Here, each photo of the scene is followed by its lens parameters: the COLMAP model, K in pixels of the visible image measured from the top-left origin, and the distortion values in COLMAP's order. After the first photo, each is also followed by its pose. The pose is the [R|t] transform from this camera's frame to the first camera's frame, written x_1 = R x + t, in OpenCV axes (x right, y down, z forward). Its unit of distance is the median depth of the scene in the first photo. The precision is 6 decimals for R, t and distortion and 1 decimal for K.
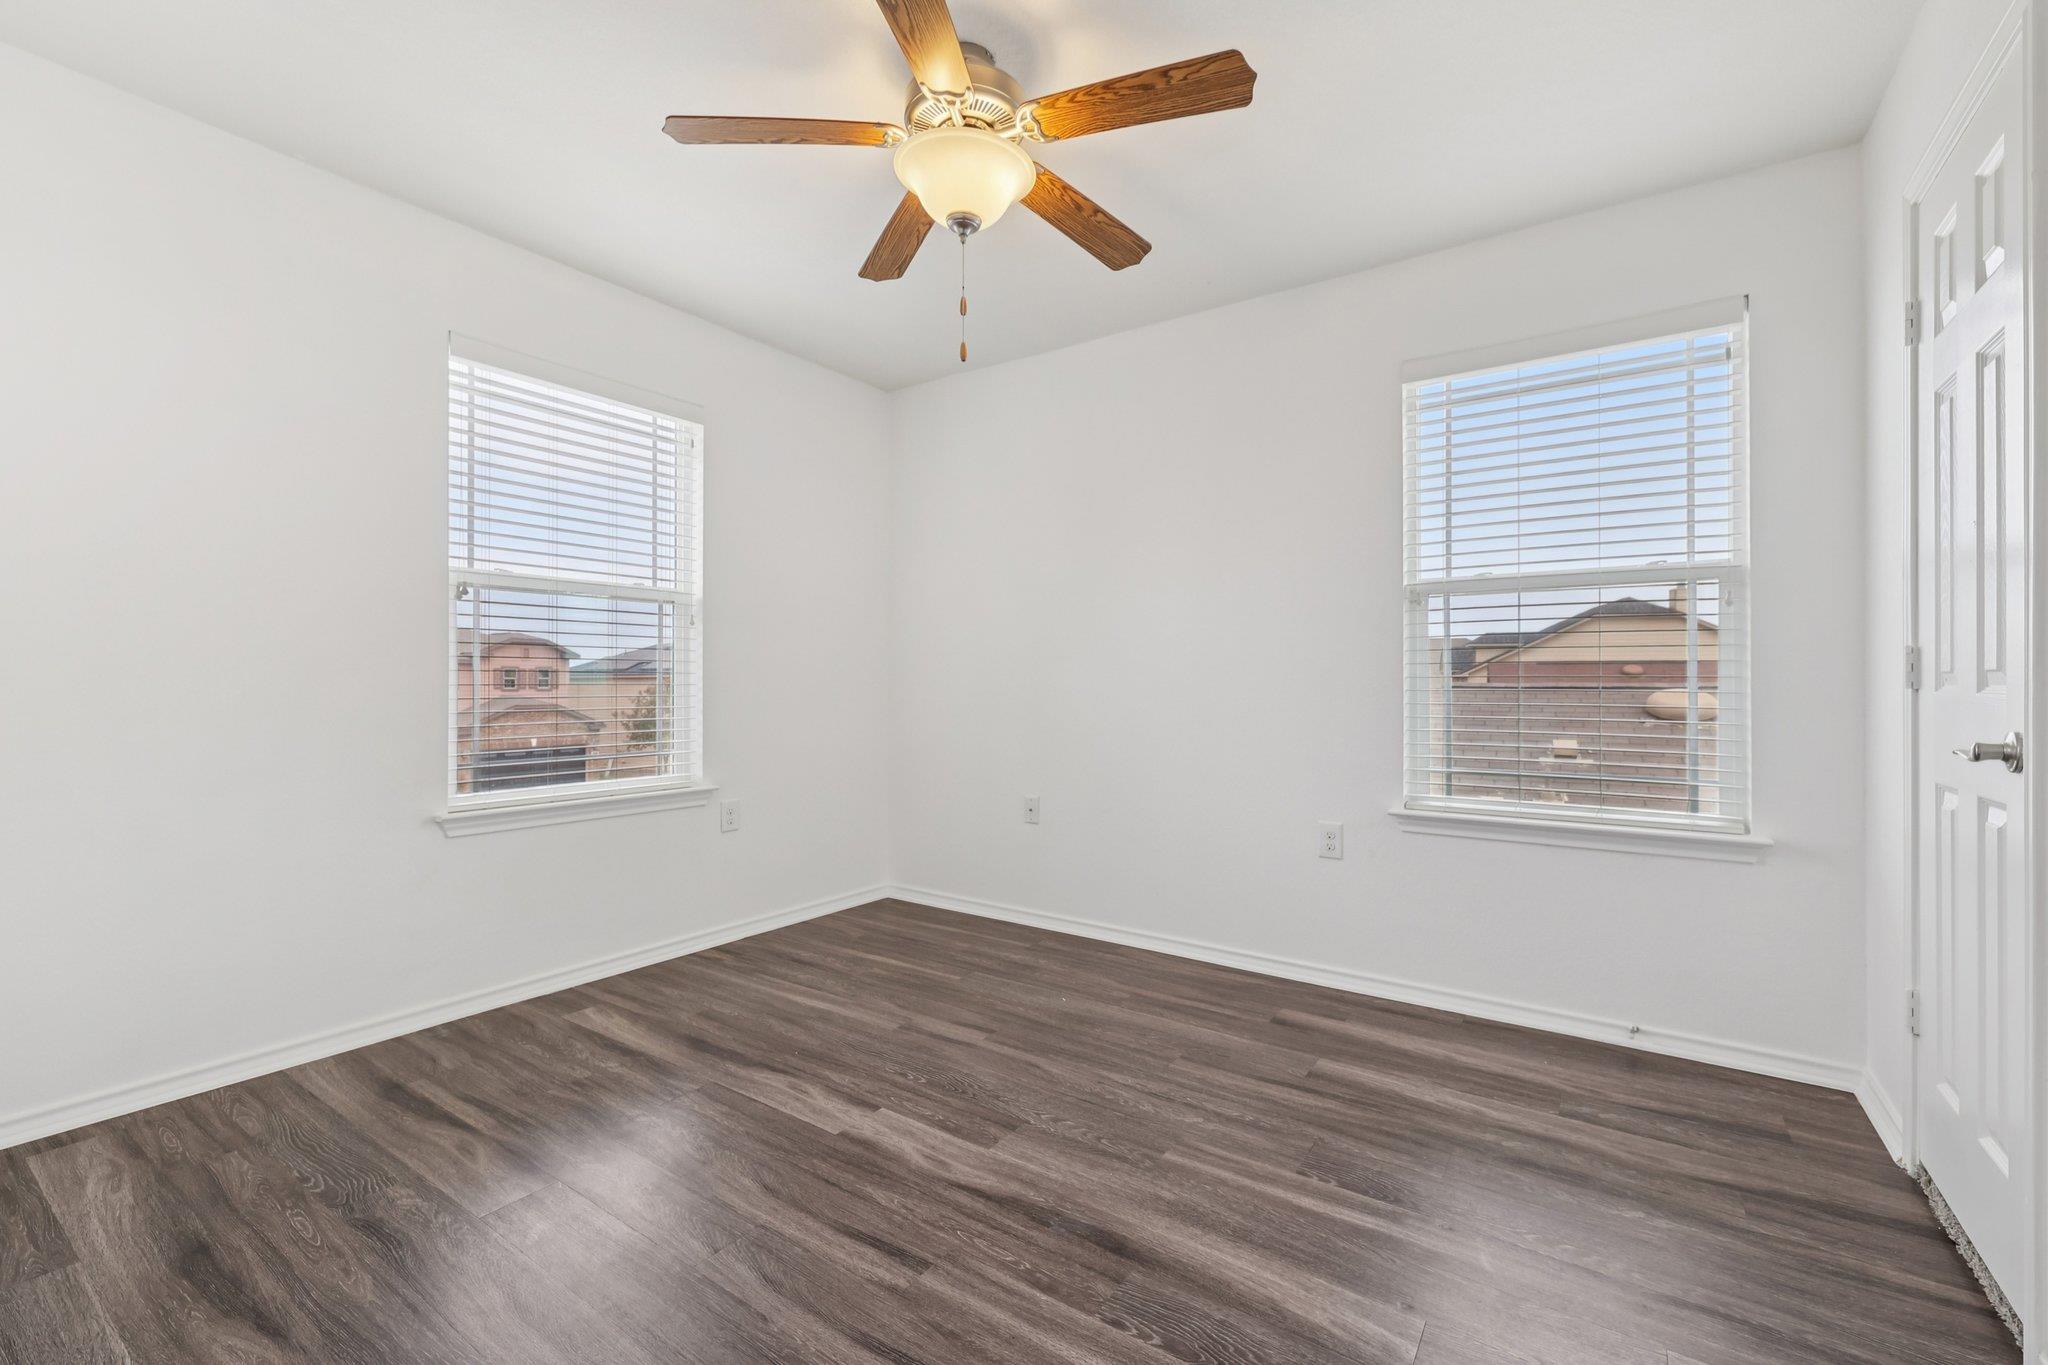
lens RADIAL K [[865.6, 0, 1027.8], [0, 865.6, 686.6], [0, 0, 1]] dist [-0.000479, -0.000741]
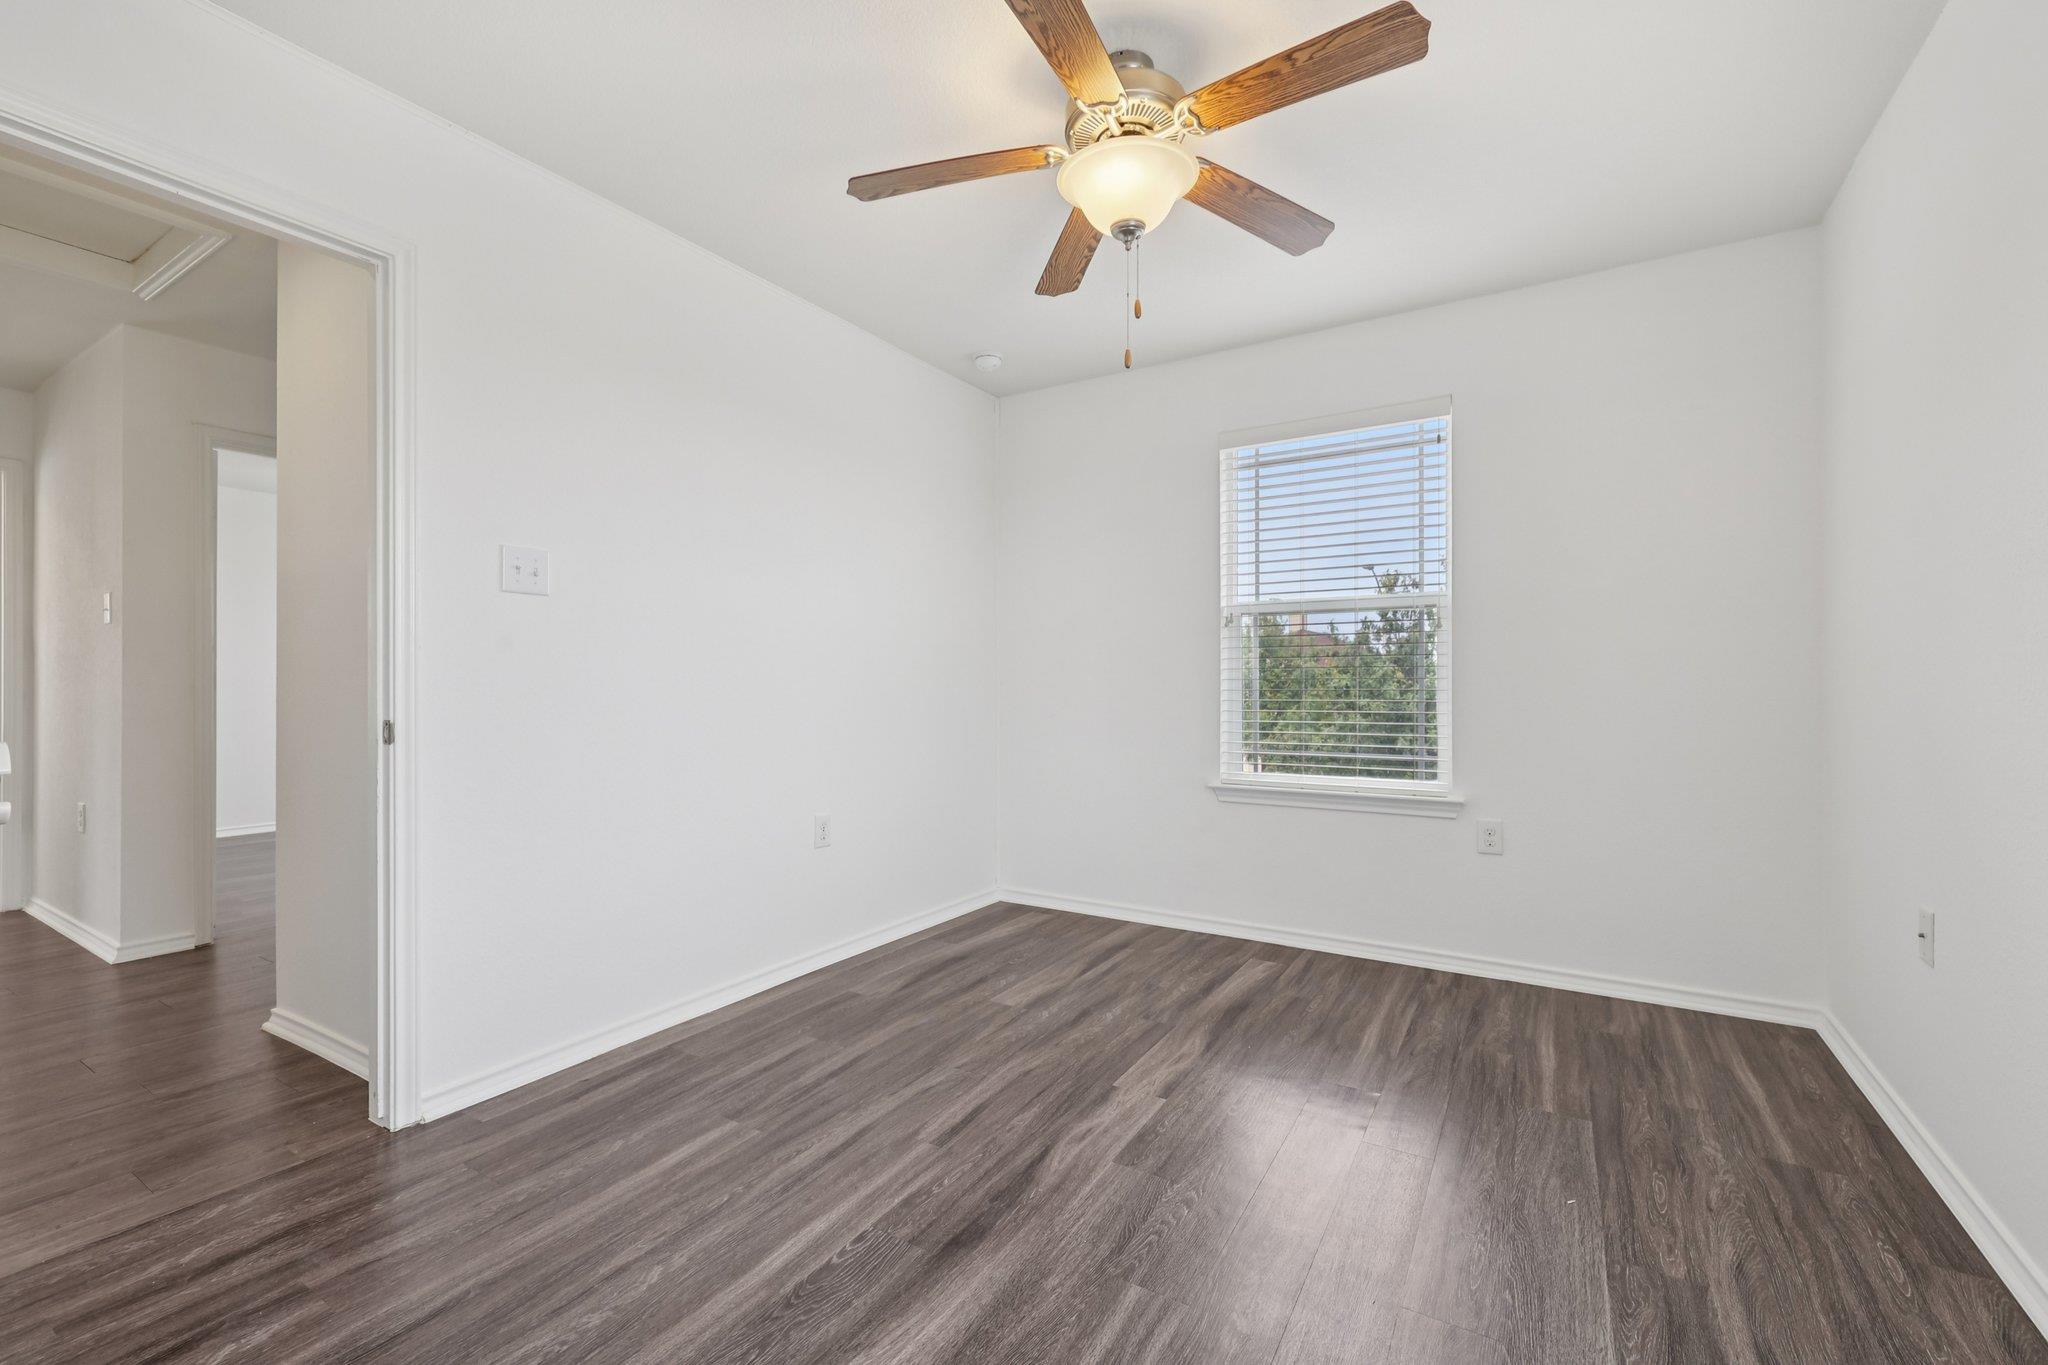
lens RADIAL K [[855.3, 0, 1026.2], [0, 855.3, 712.6], [0, 0, 1]] dist [-0.008604, -0.000021]
pose [[0.052852, 0.029045, -0.998180, 0.716967], [-0.004380, 0.999574, 0.028854, -0.005542], [0.998593, 0.002847, 0.052957, 0.668888]]
